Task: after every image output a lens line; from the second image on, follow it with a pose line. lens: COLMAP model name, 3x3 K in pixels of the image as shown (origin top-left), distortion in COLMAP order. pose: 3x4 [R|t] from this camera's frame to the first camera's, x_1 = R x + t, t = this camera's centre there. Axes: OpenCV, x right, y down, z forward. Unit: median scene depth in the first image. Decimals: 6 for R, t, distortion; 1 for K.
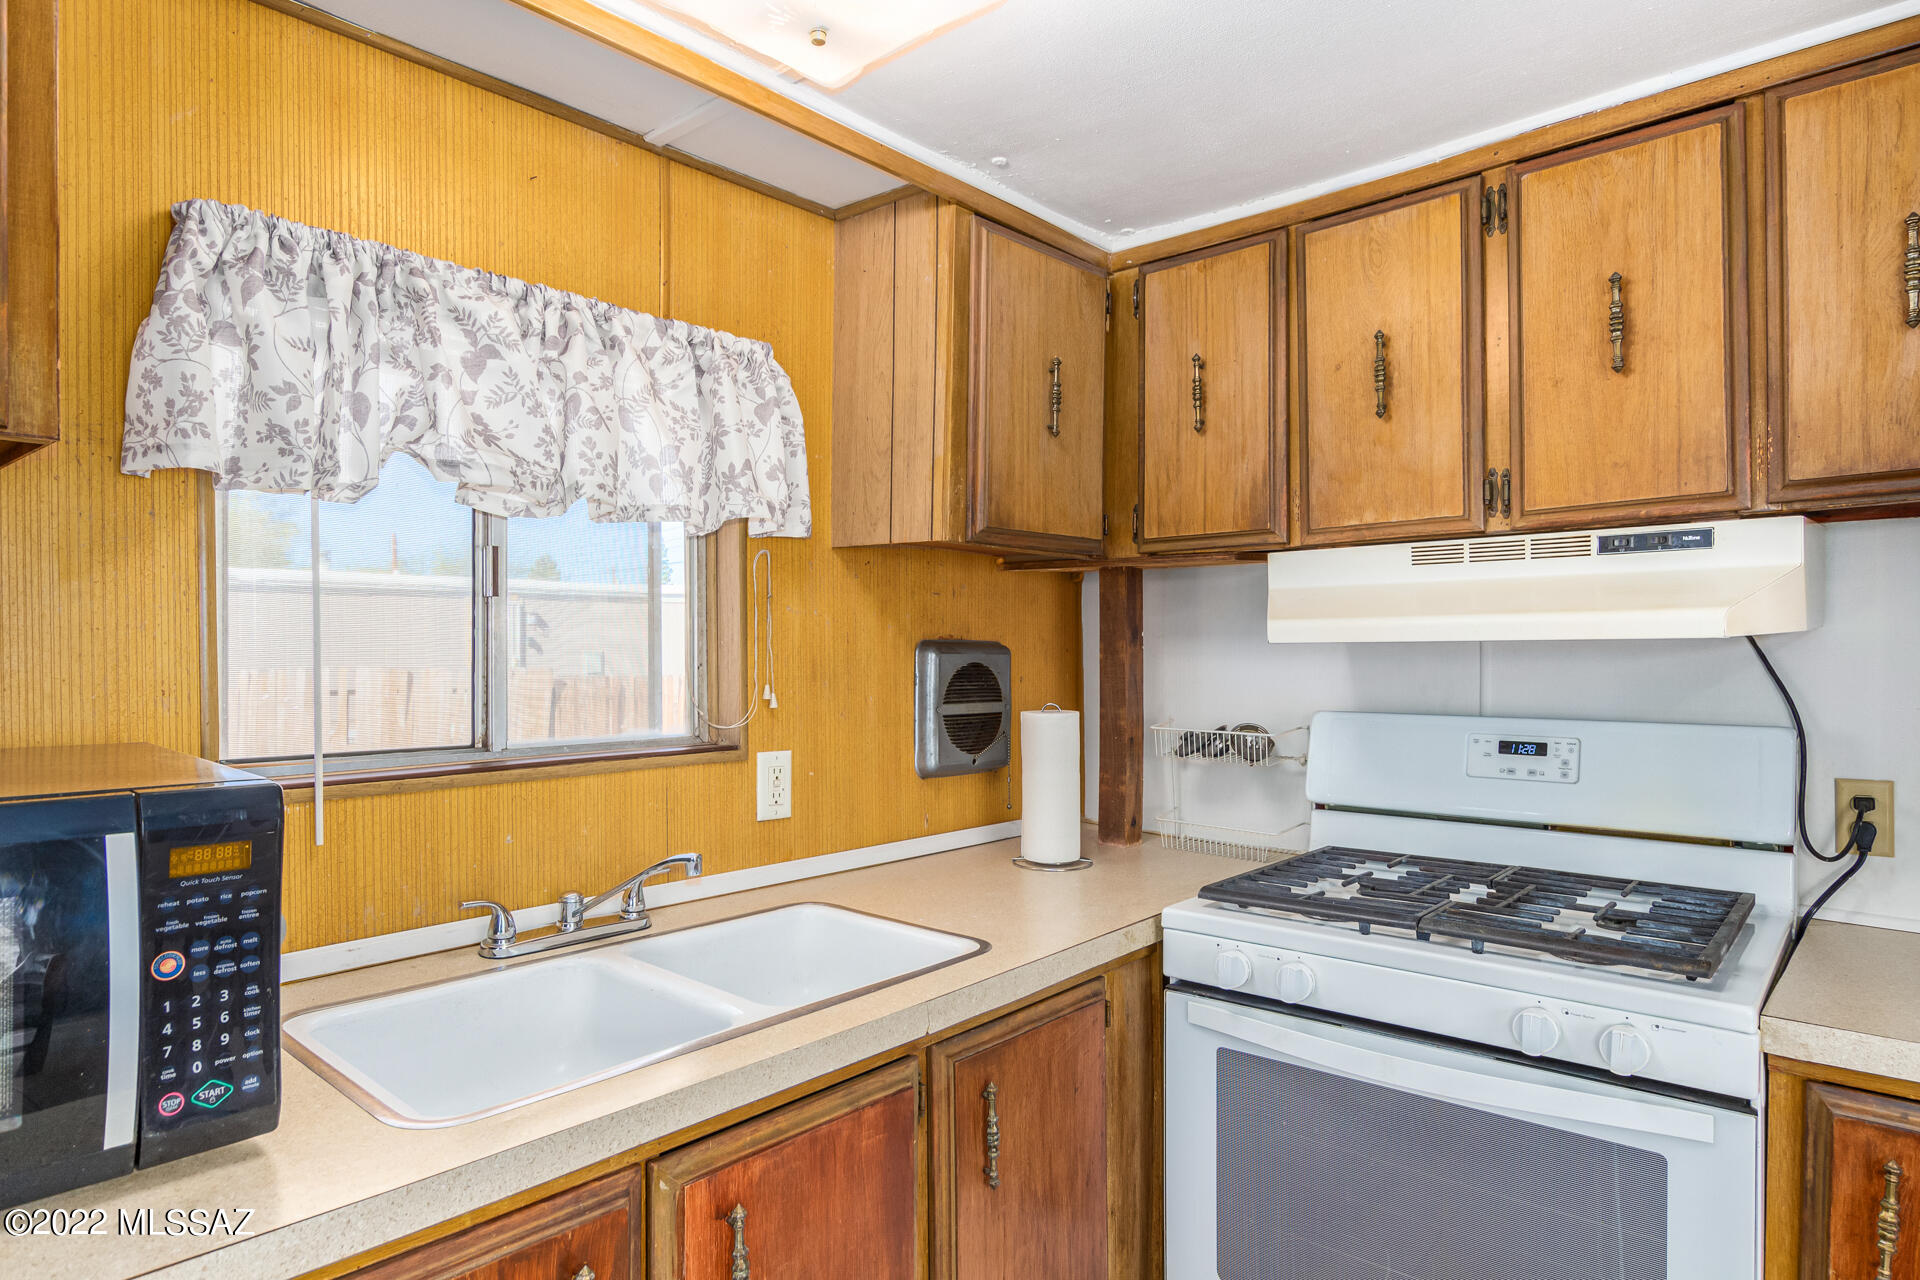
lens RADIAL K [[1099.5, 0, 962.3], [0, 1099.5, 662.8], [0, 0, 1]] dist [-0.005127, -0.001307]
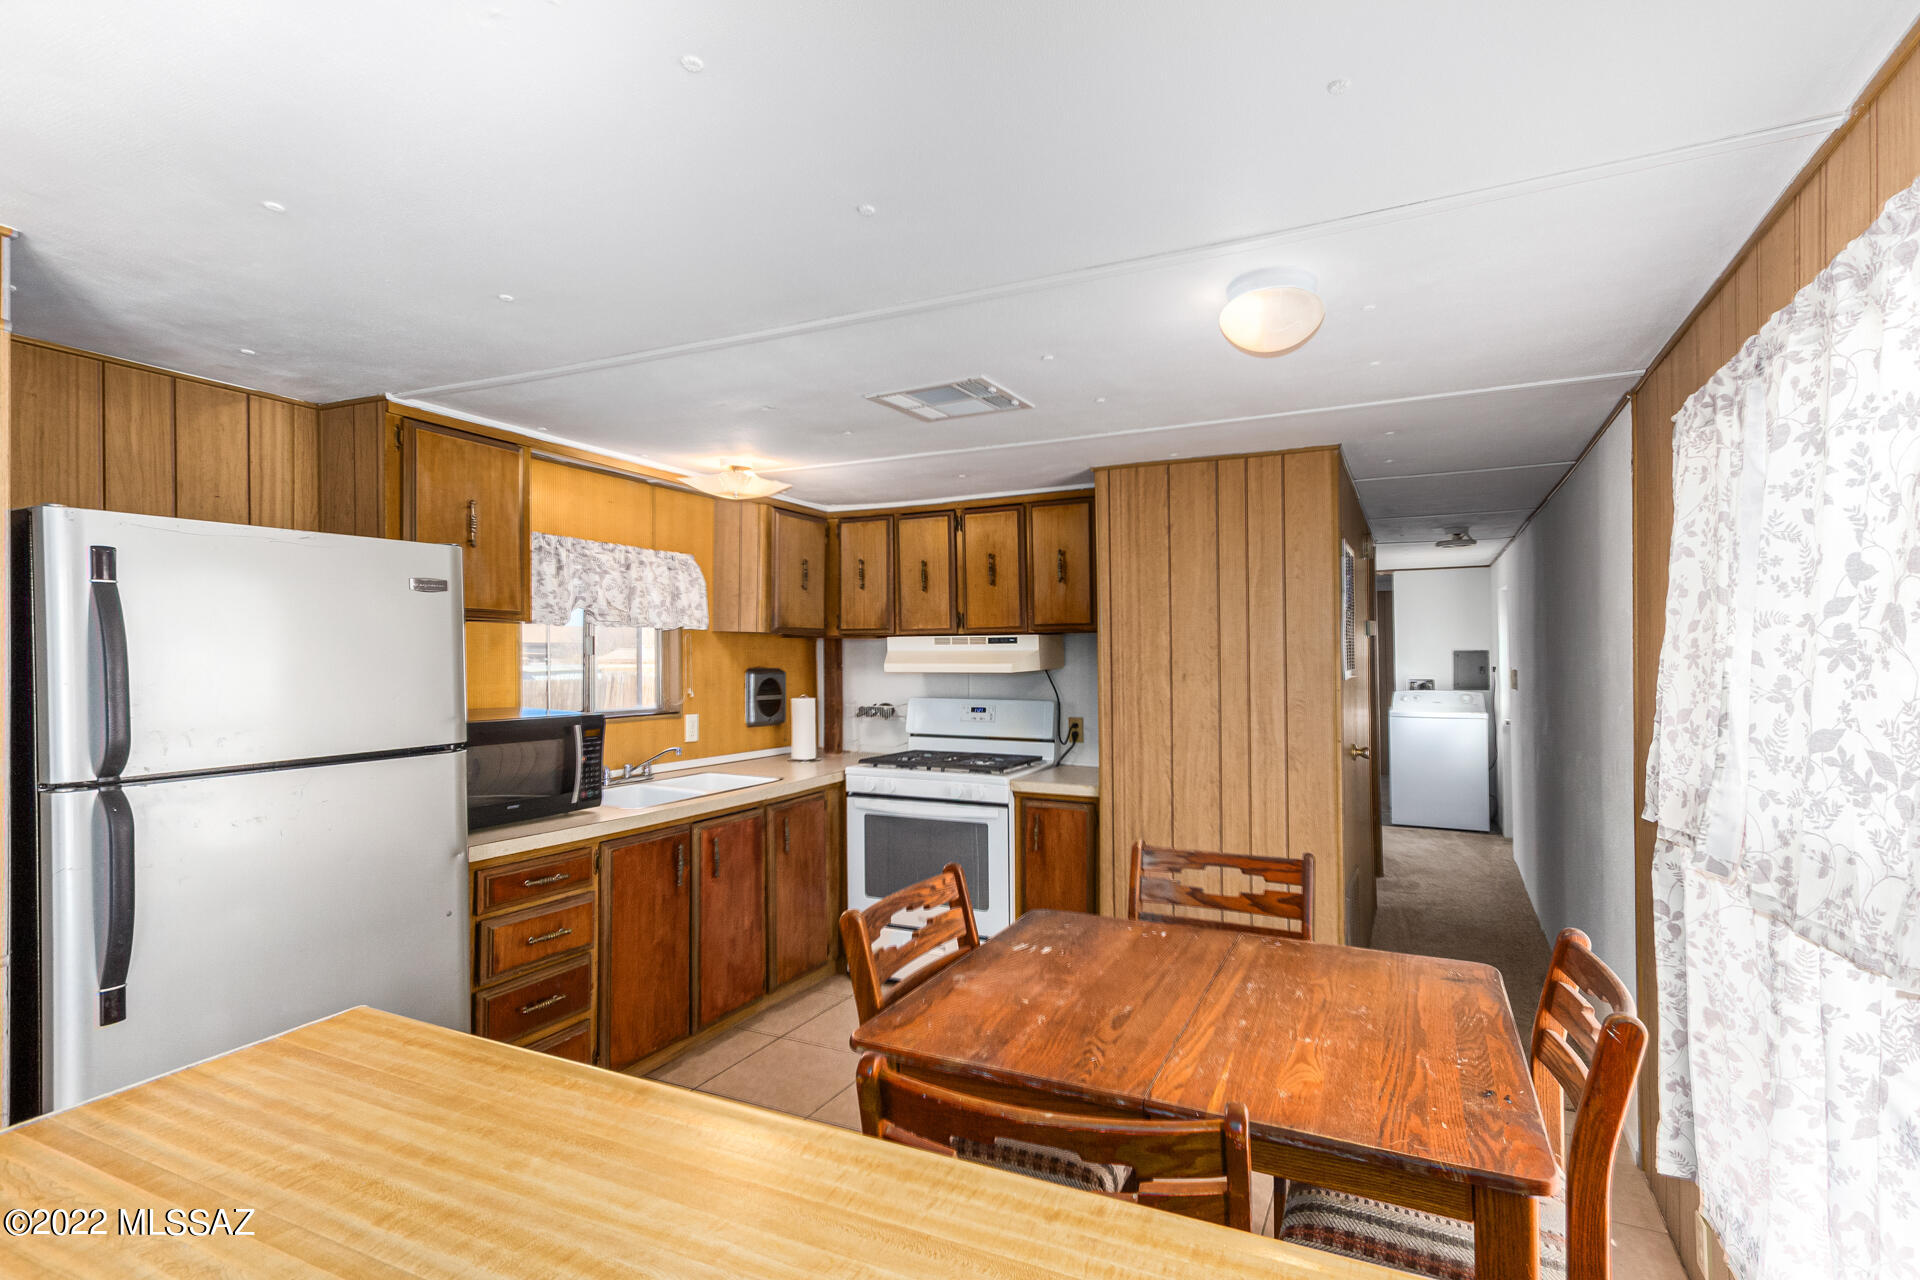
lens RADIAL K [[944.1, 0, 984.2], [0, 944.1, 705.6], [0, 0, 1]] dist [-0.001361, -0.000153]
pose [[0.960547, -0.009060, 0.277971, -0.134578], [-0.002608, 0.999132, 0.041579, -0.031516], [-0.278107, -0.040664, 0.959689, -1.295136]]
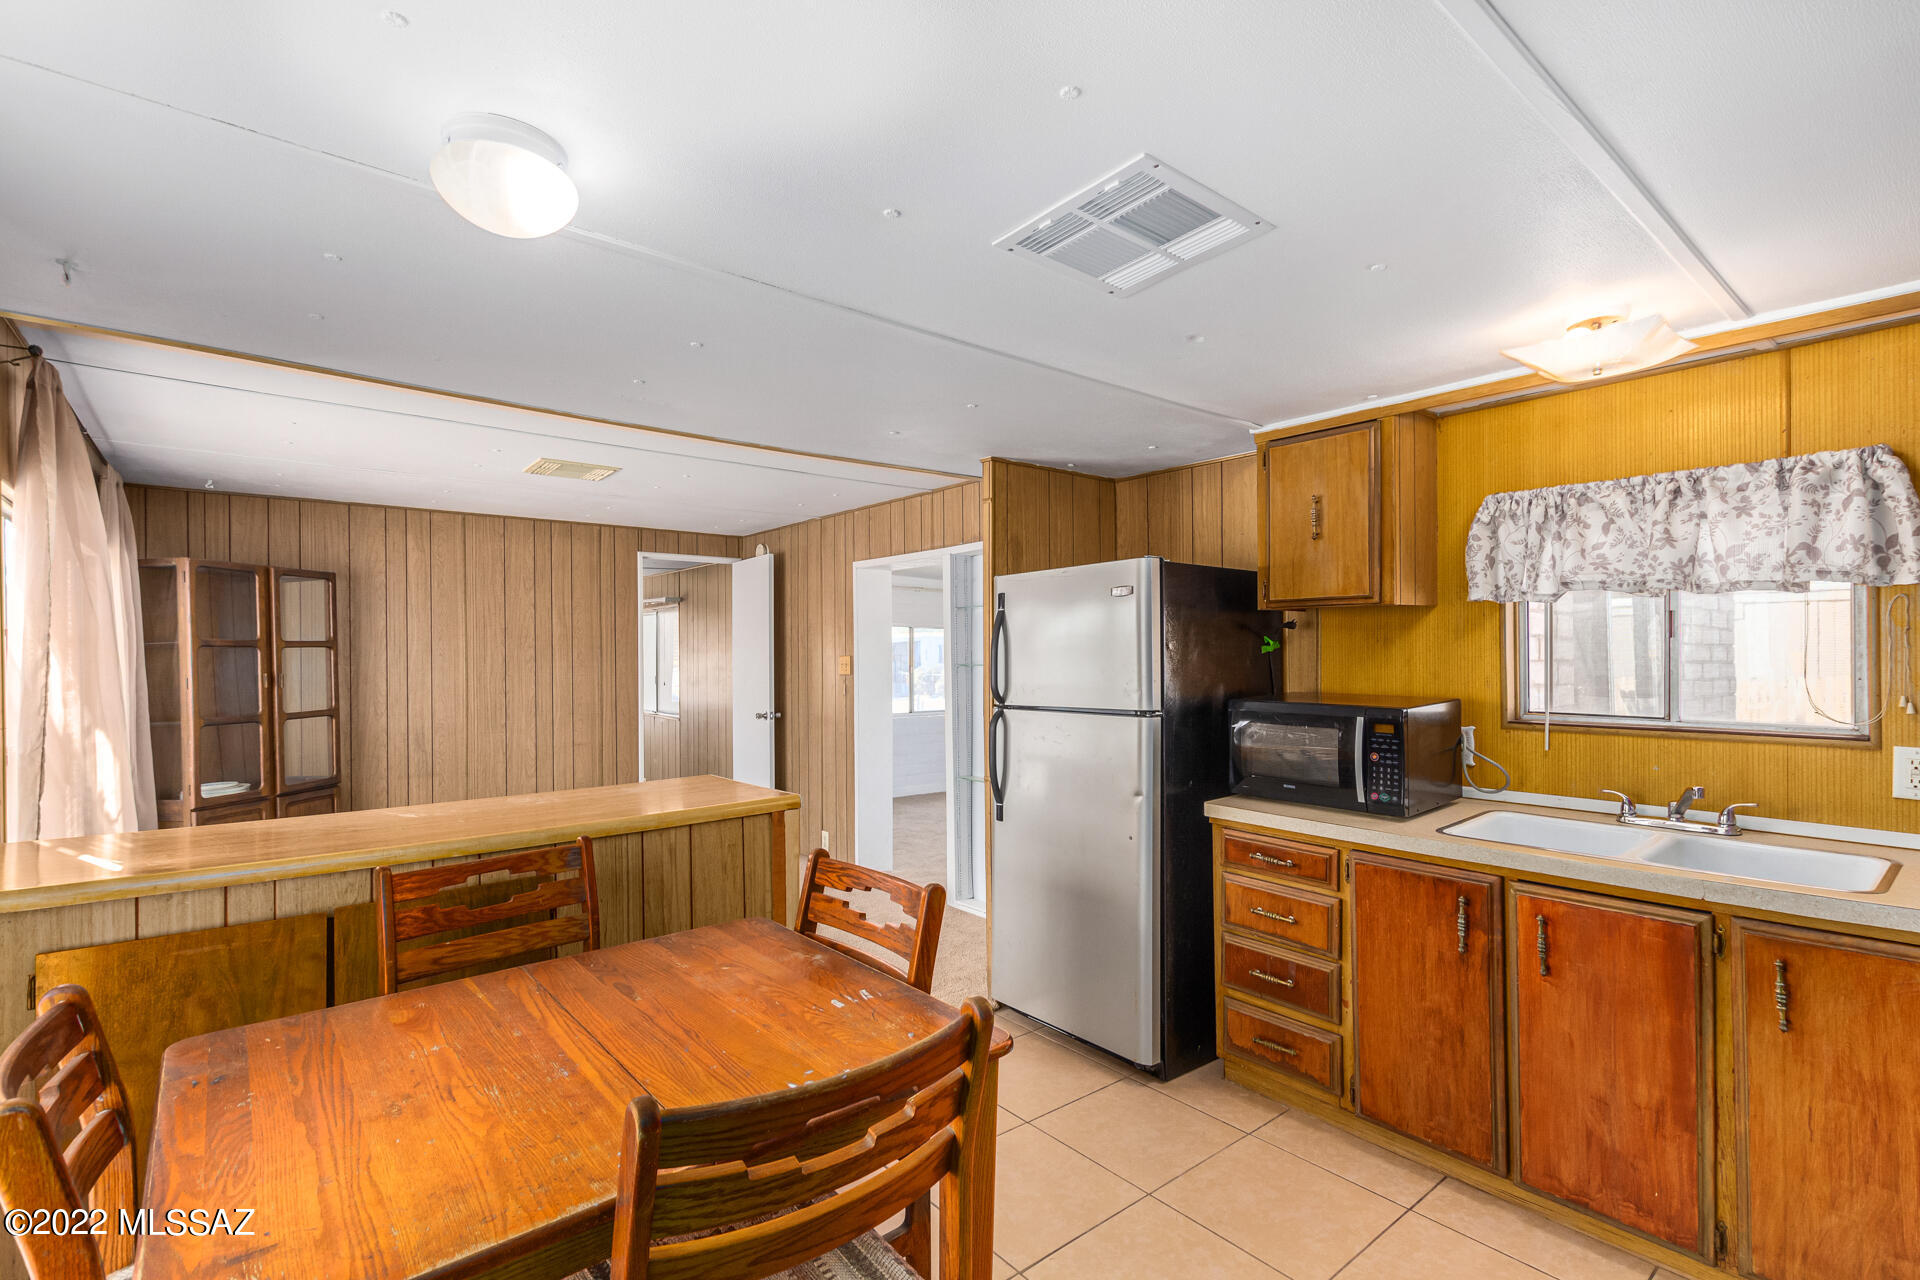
lens RADIAL K [[879.3, 0, 962.3], [0, 879.3, 686.1], [0, 0, 1]] dist [0.000939, 0.000088]
pose [[-0.155858, 0.044736, -0.986766, 1.101512], [-0.004833, 0.998927, 0.046051, -0.037591], [0.987768, 0.011946, -0.155474, 0.057087]]
